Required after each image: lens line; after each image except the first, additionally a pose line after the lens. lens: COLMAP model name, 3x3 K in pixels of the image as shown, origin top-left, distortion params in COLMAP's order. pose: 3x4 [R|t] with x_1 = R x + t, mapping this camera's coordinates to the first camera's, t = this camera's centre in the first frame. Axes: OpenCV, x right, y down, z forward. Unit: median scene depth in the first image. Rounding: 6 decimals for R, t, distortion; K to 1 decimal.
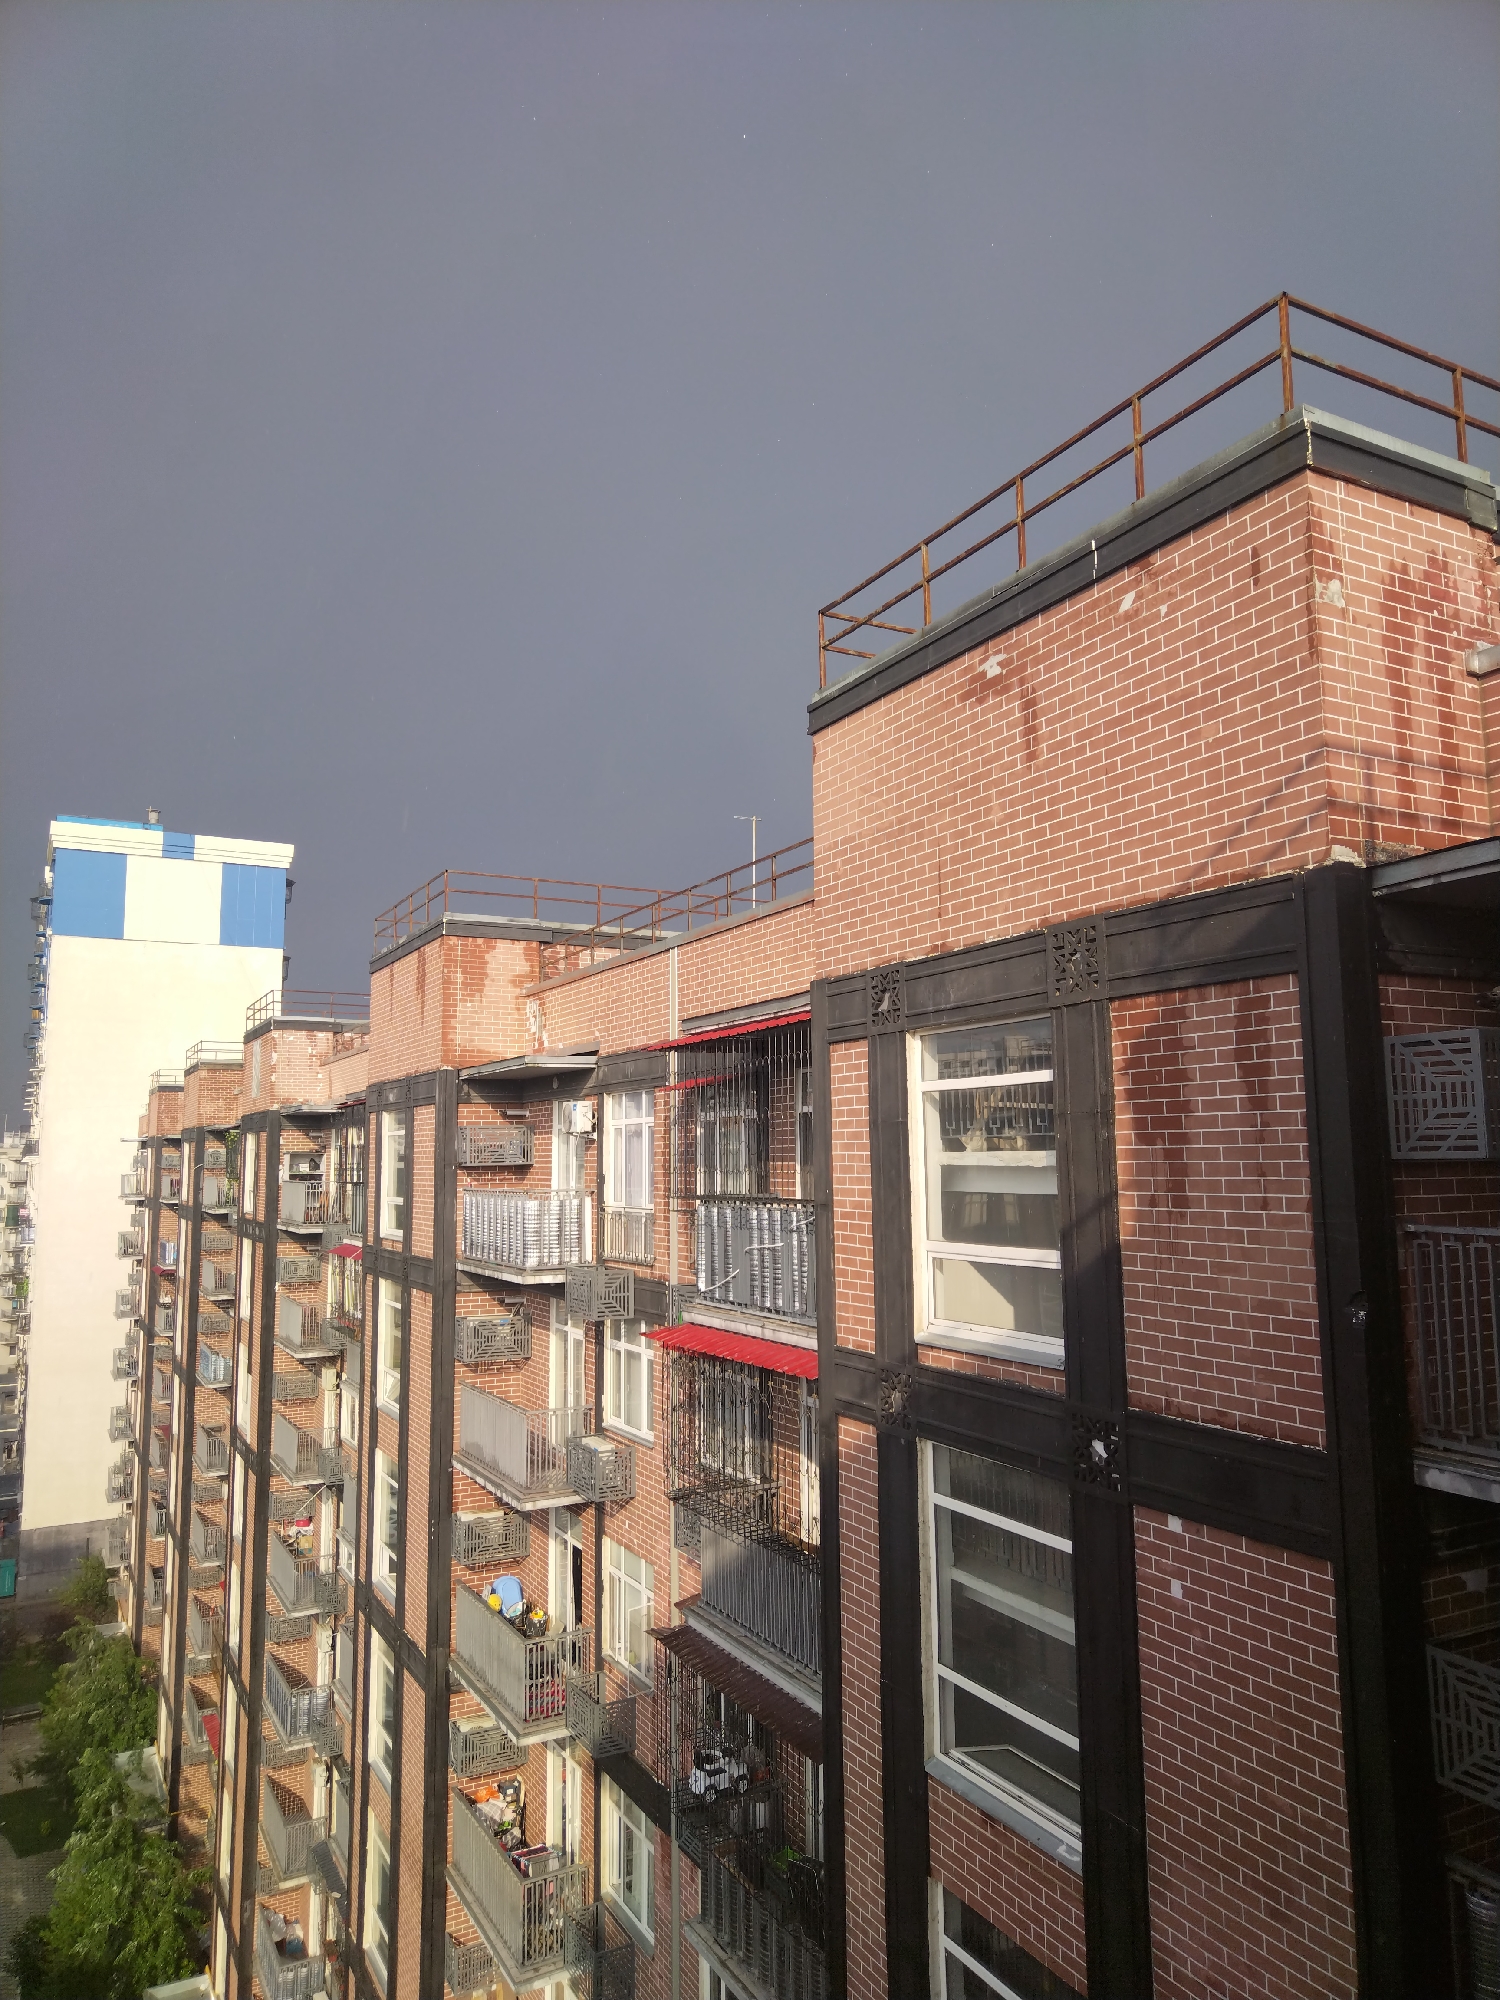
lens RADIAL K [[1366.9, 0, 745.7], [0, 1366.9, 993.9], [0, 0, 1]] dist [-0.019464, 0.021290]
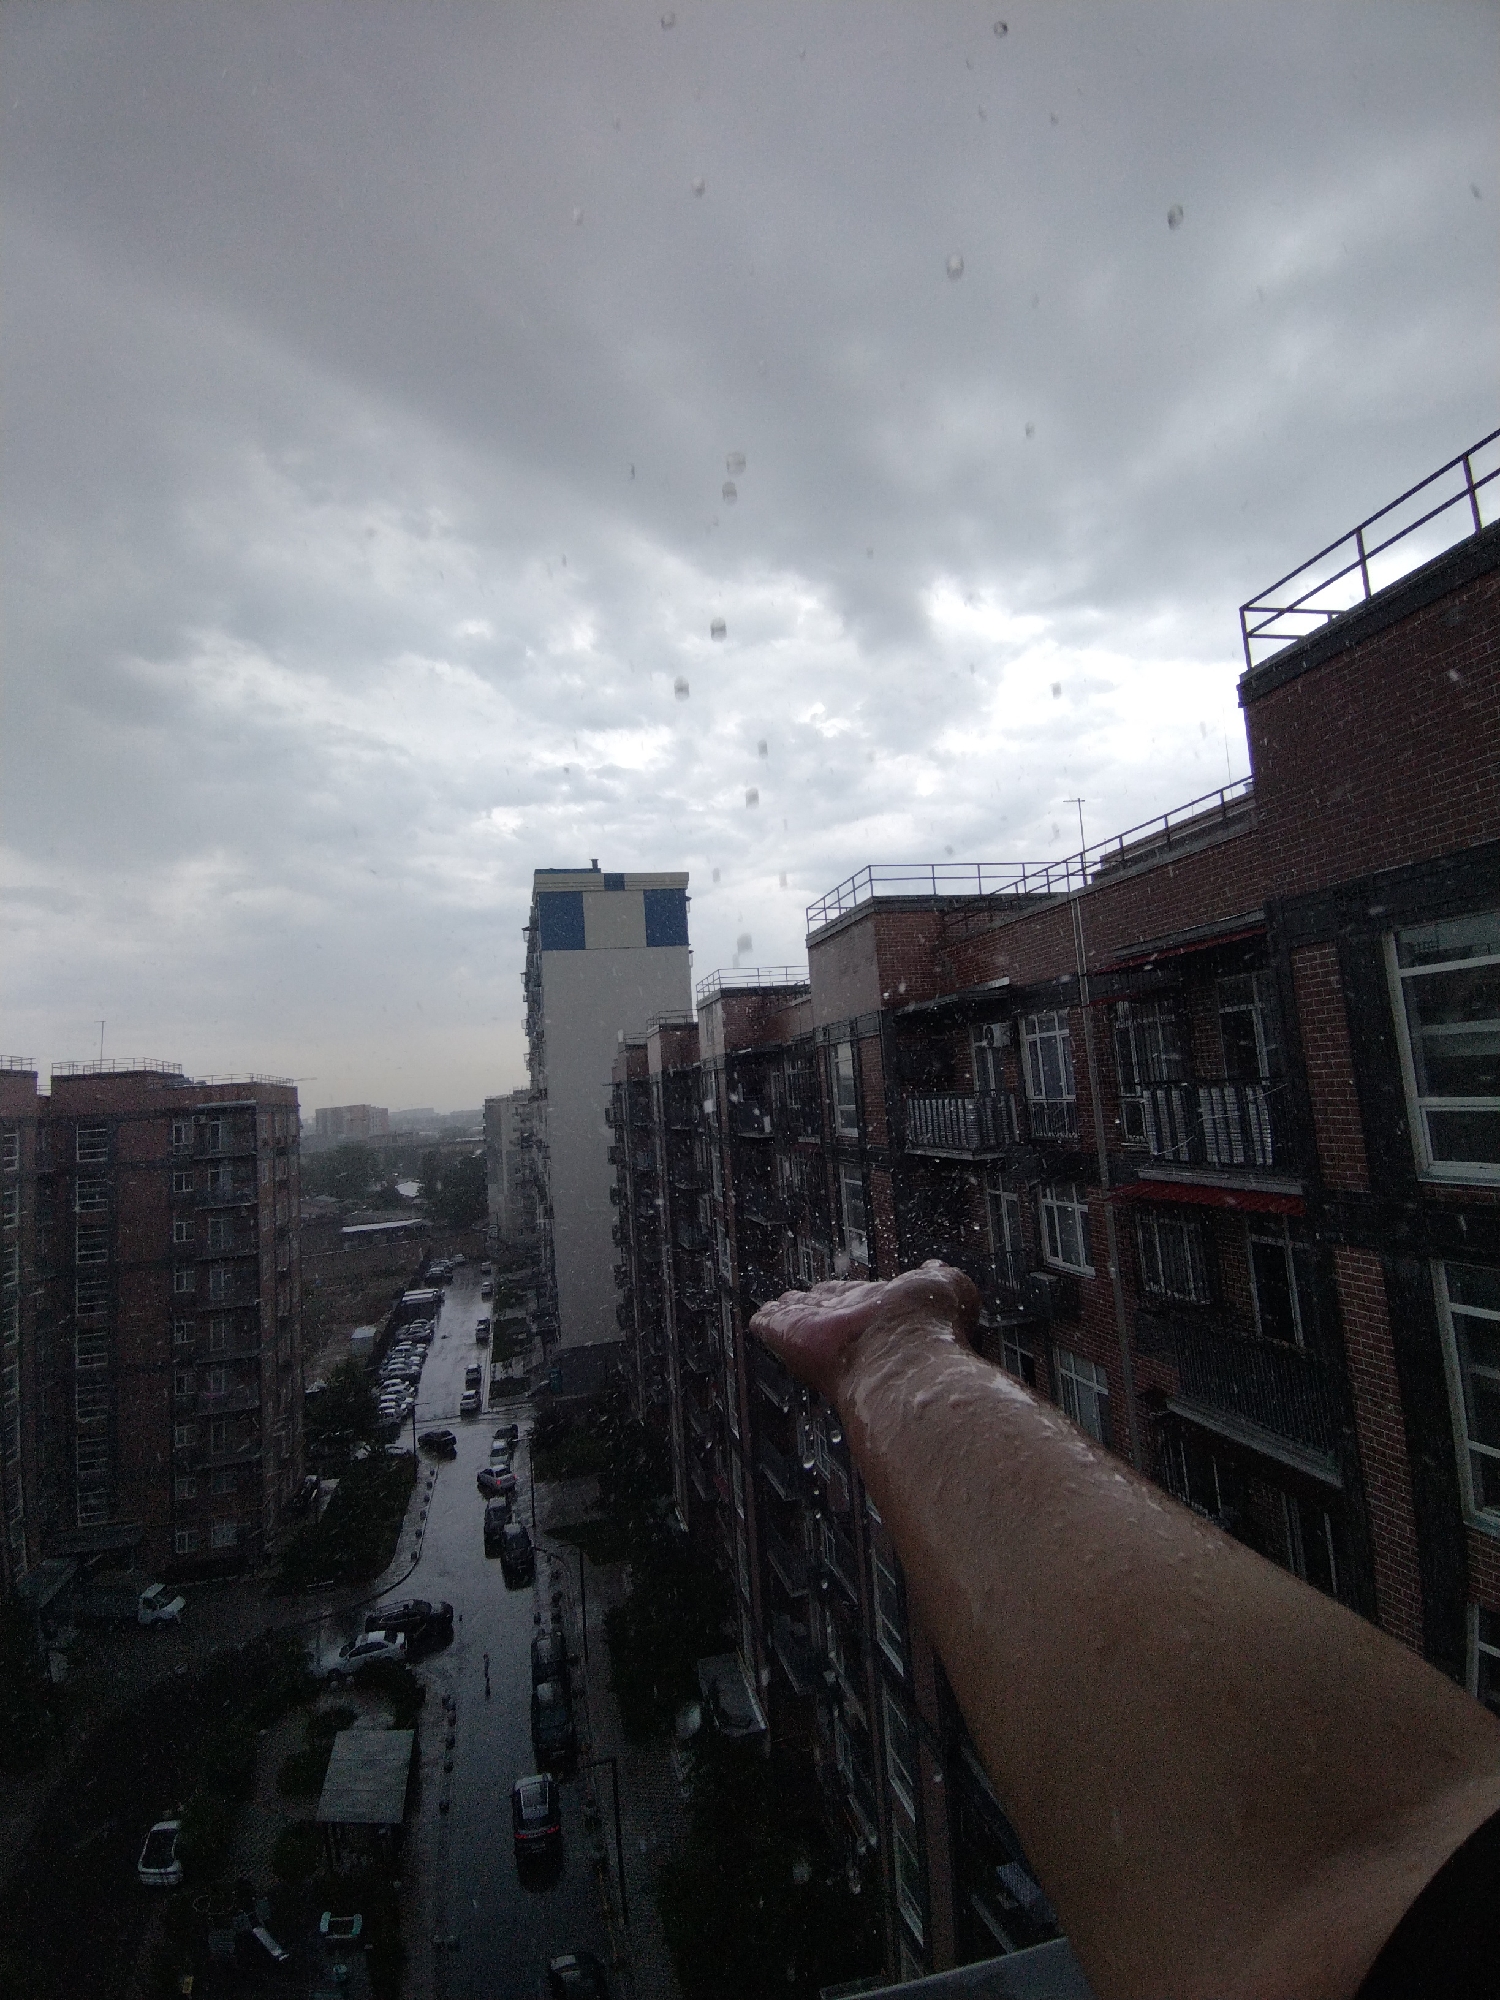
lens RADIAL K [[990.6, 0, 752.6], [0, 990.6, 990.0], [0, 0, 1]] dist [-0.000966, -0.000497]
pose [[0.970730, -0.085906, -0.224283, -0.143632], [0.091732, 0.995660, 0.015670, 0.008871], [0.221964, -0.035786, 0.974398, 0.002457]]
